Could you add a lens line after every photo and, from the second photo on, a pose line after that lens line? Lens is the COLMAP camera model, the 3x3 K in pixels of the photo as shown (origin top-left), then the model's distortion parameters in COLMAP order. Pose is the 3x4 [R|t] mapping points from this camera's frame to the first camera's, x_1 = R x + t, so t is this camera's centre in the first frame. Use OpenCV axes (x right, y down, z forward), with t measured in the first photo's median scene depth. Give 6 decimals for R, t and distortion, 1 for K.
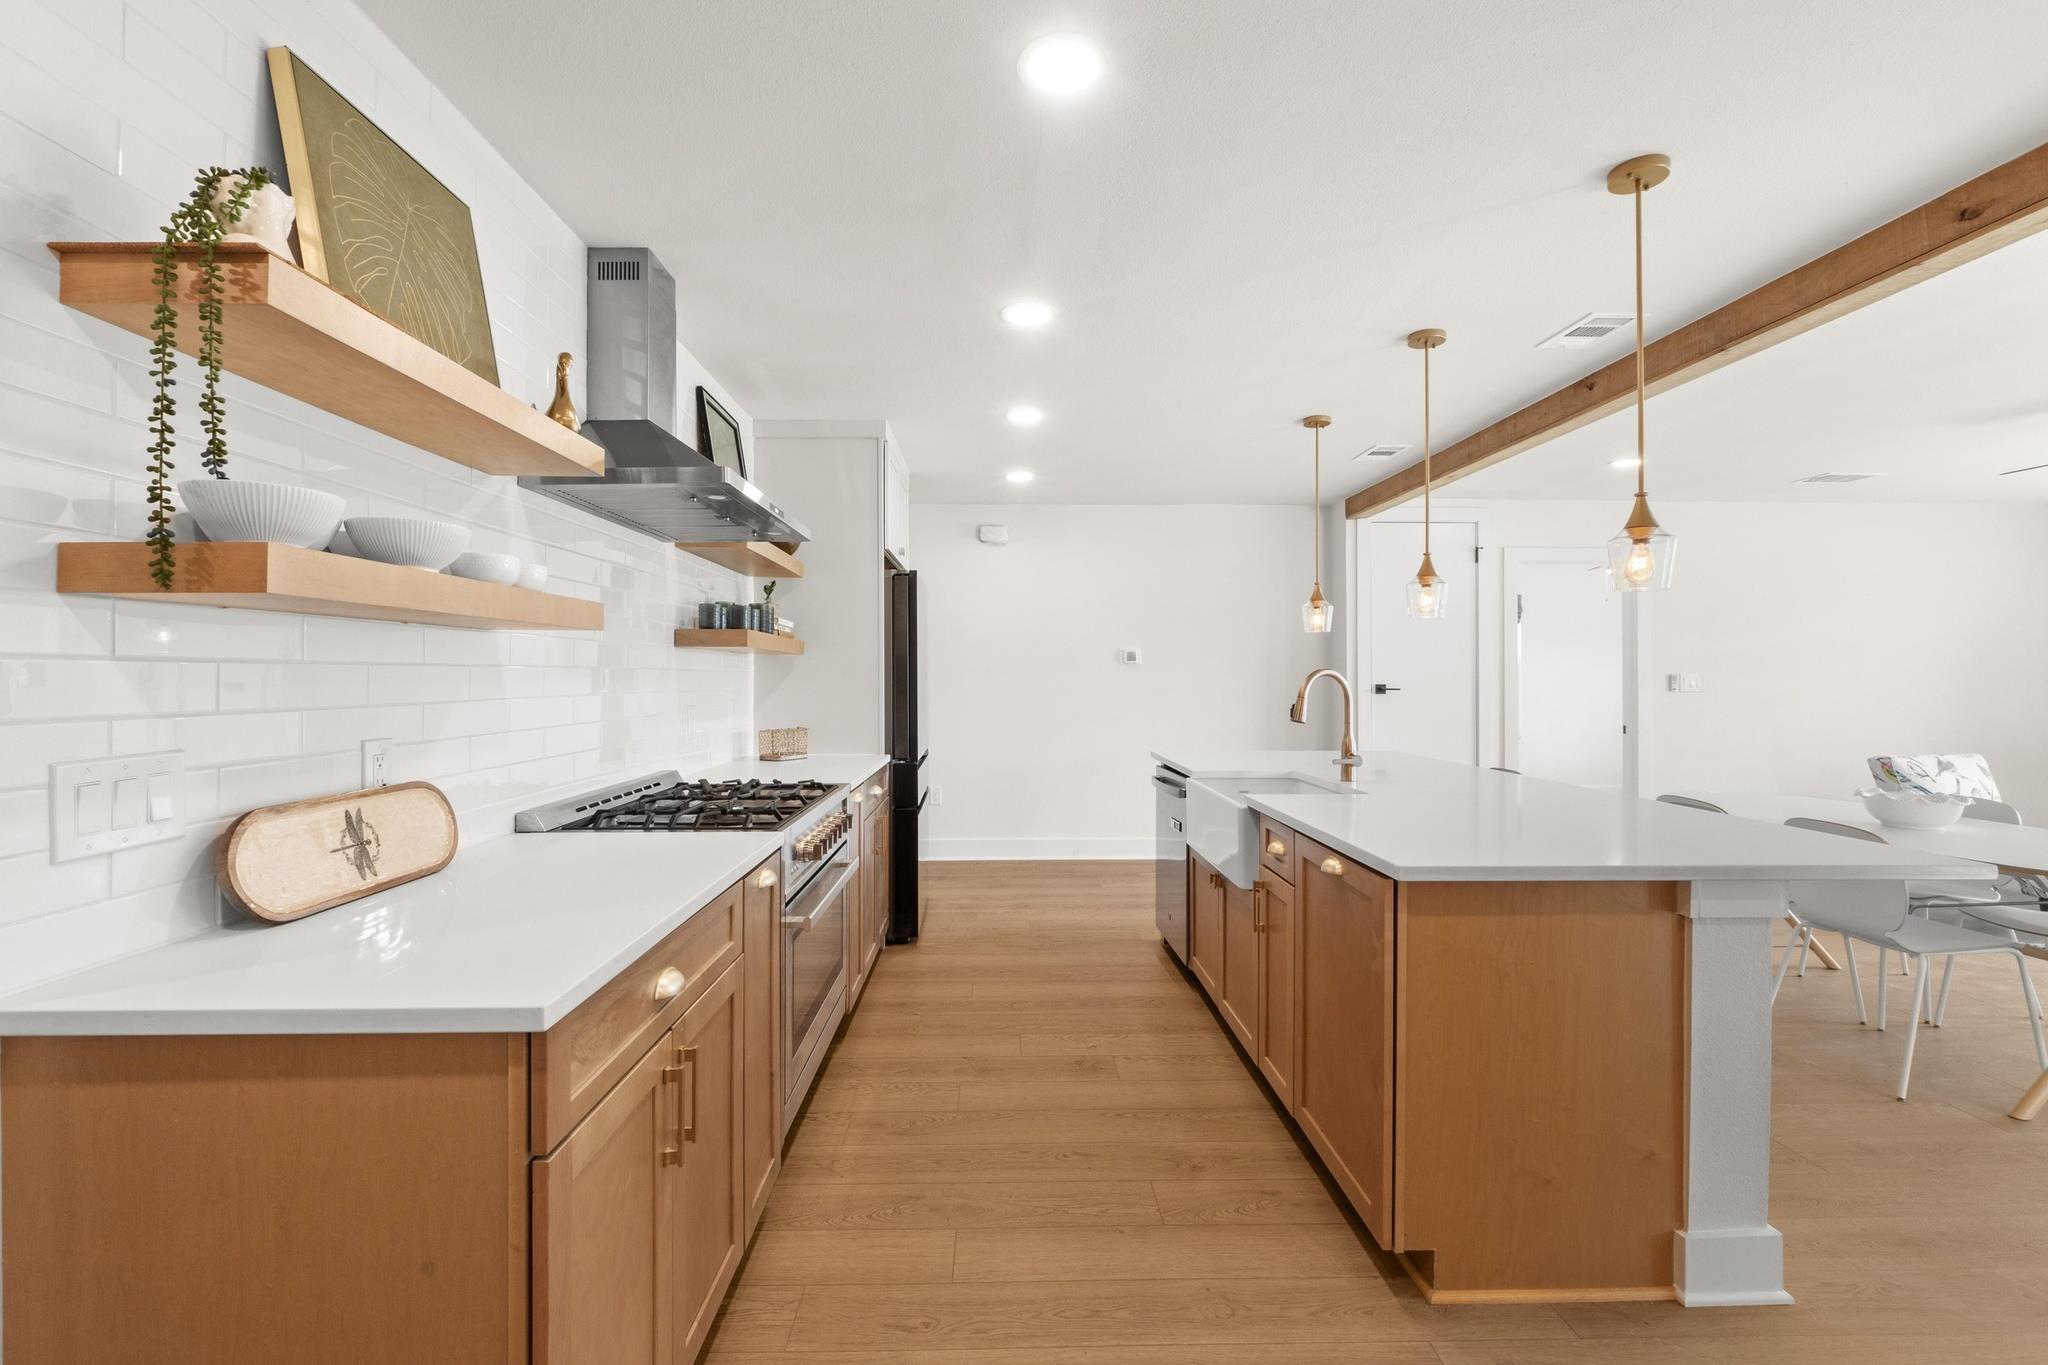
lens RADIAL K [[869.0, 0, 1015.9], [0, 869.0, 666.1], [0, 0, 1]] dist [-0.004997, -0.000480]
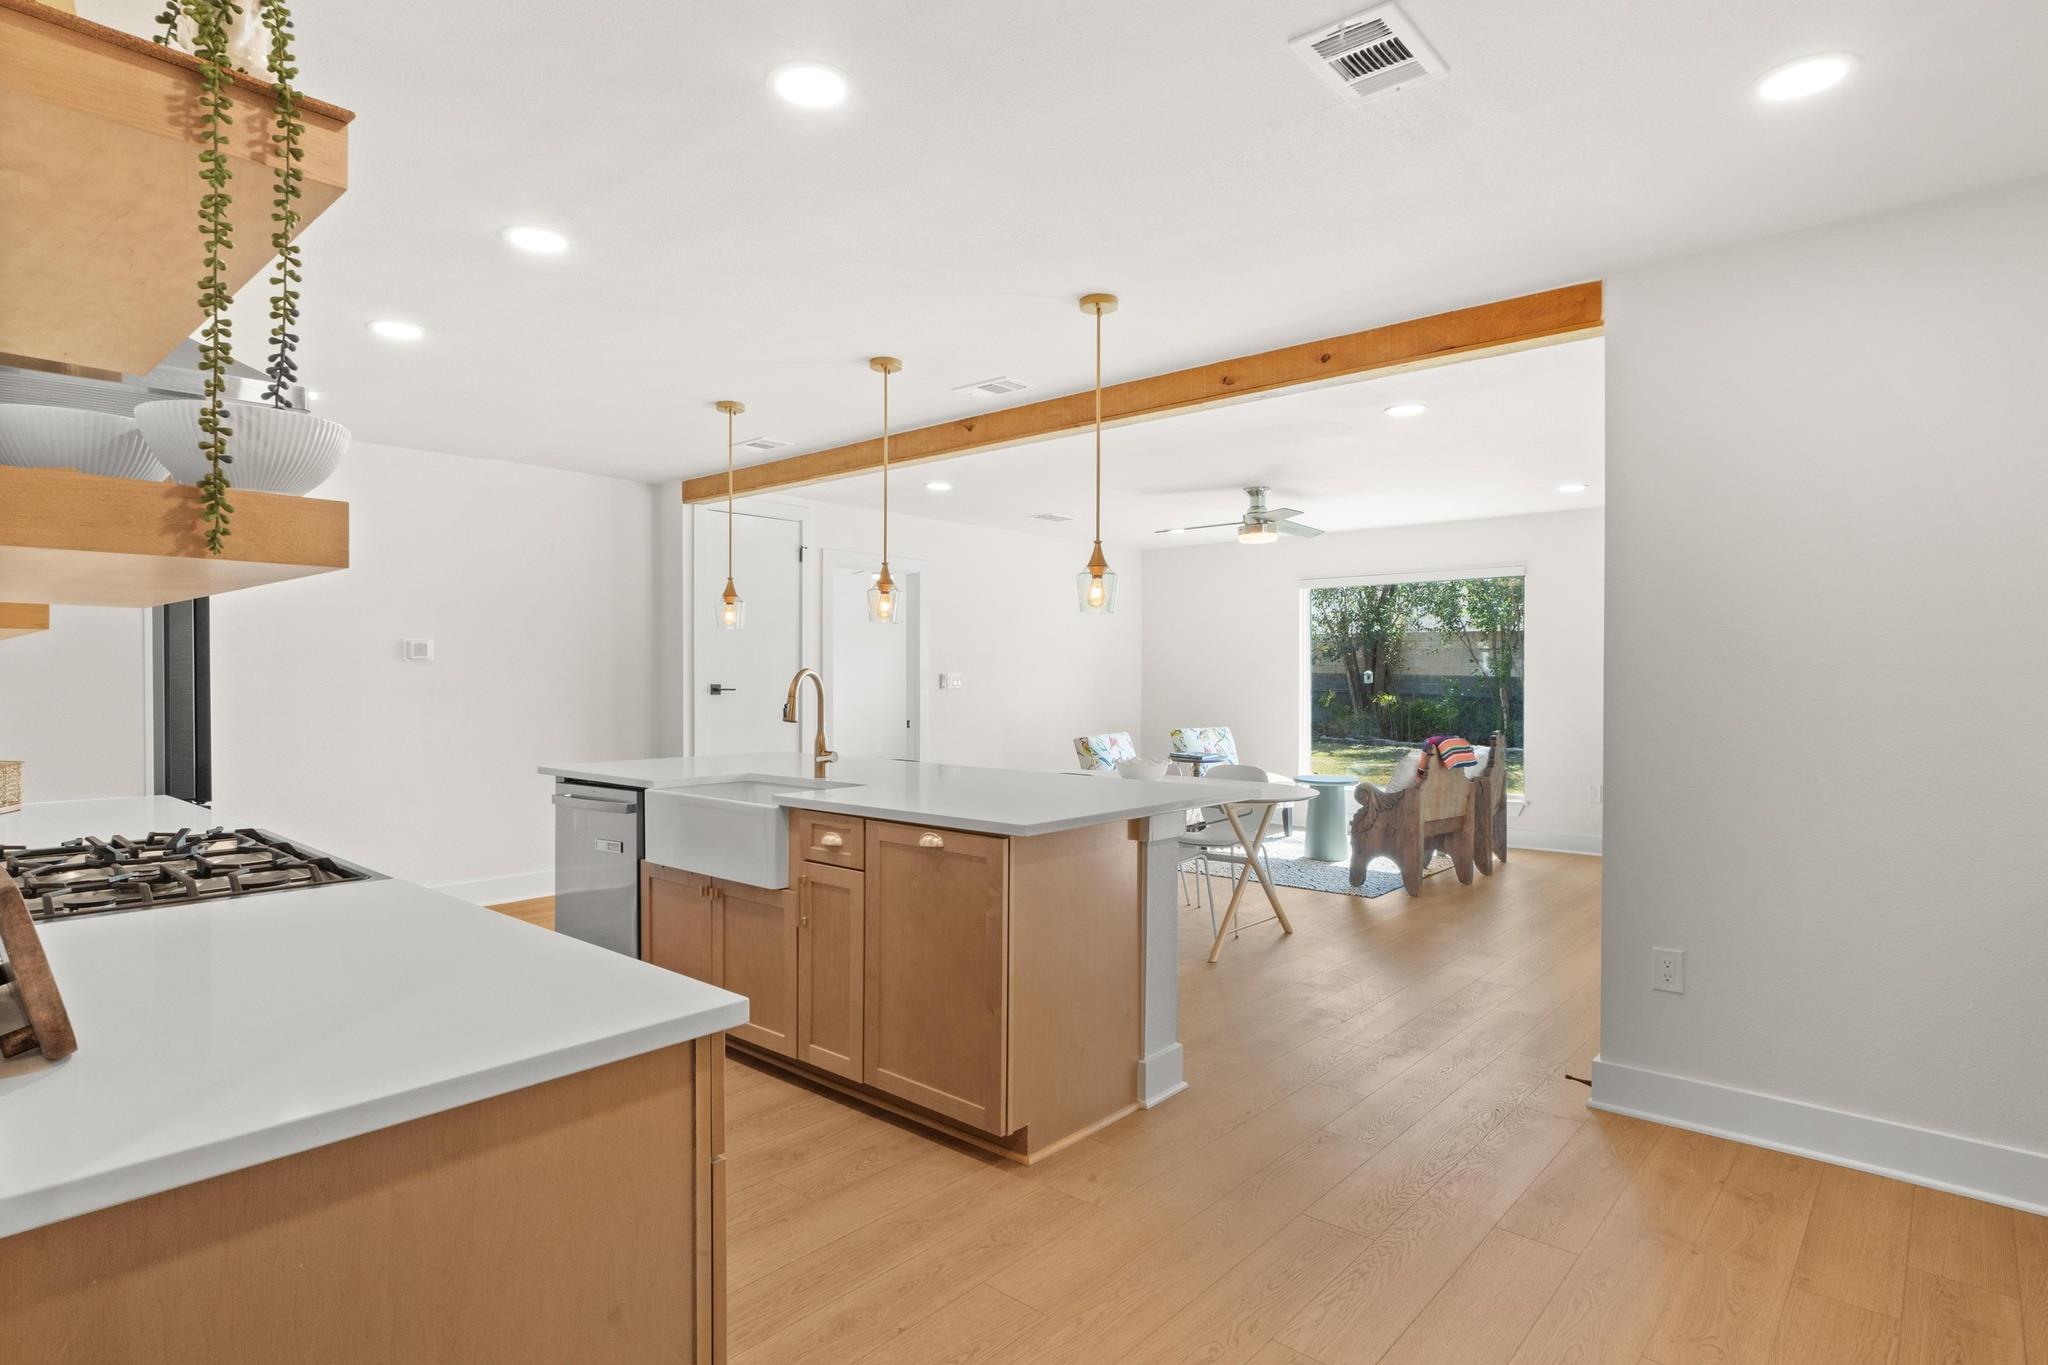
lens RADIAL K [[1073.7, 0, 1000.0], [0, 1073.7, 675.1], [0, 0, 1]] dist [-0.002786, -0.000251]
pose [[0.684444, -0.000191, 0.729065, -0.511021], [-0.008164, 0.999935, 0.007927, -0.001413], [-0.729020, -0.011378, 0.684398, -0.034465]]
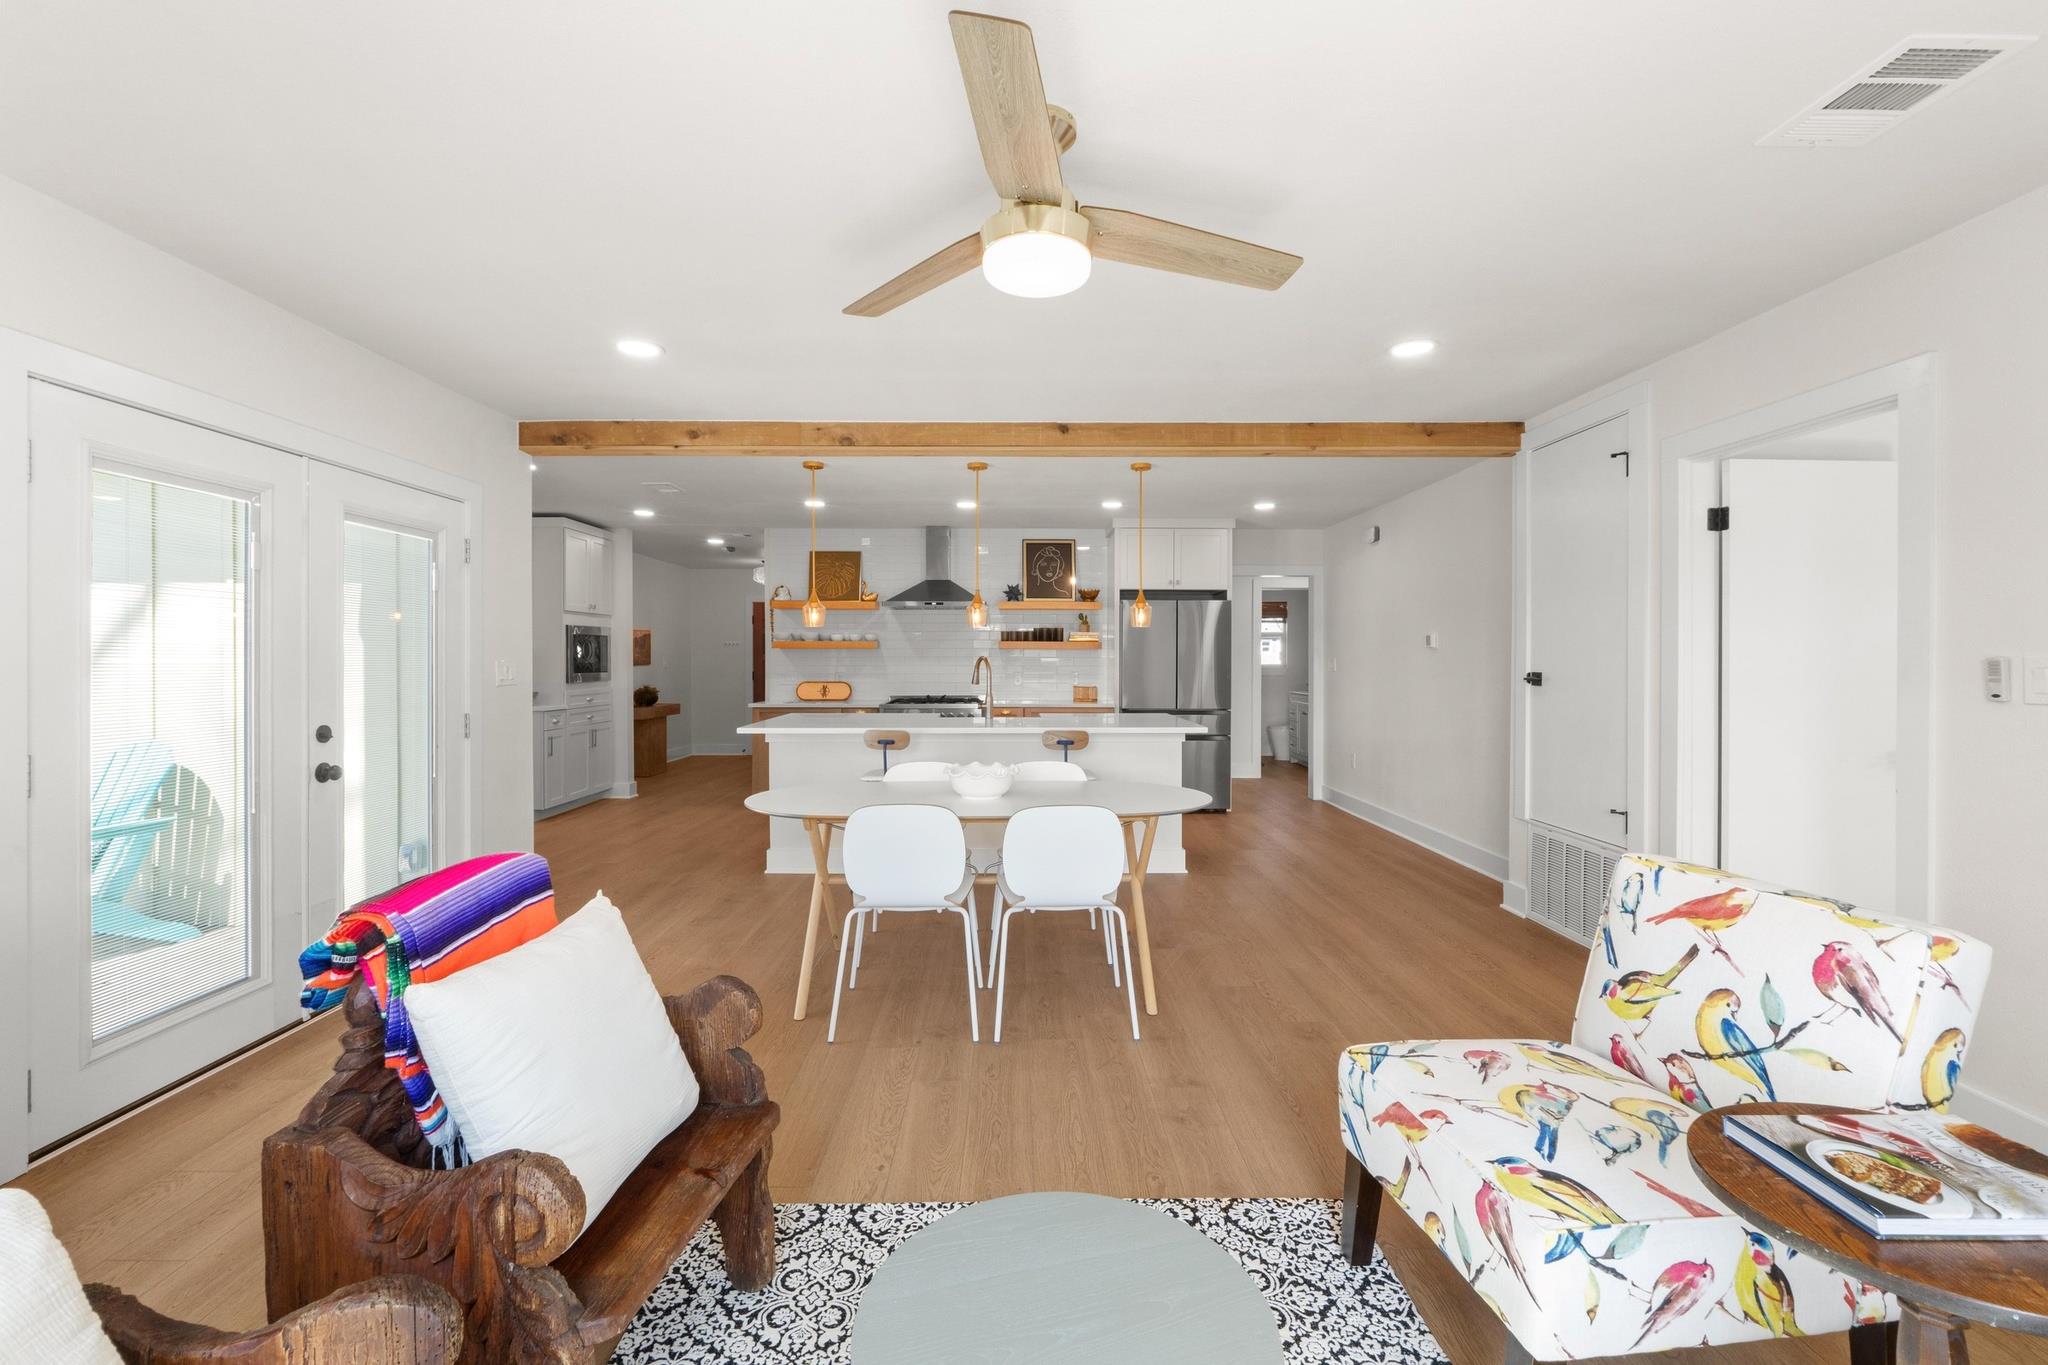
lens RADIAL K [[870.0, 0, 1018.3], [0, 870.0, 659.0], [0, 0, 1]] dist [-0.005066, -0.000821]
pose [[-0.013831, -0.001590, -0.999903, 2.775951], [0.009779, 0.999951, -0.001726, 0.016408], [0.999857, -0.009802, -0.013815, 1.380074]]
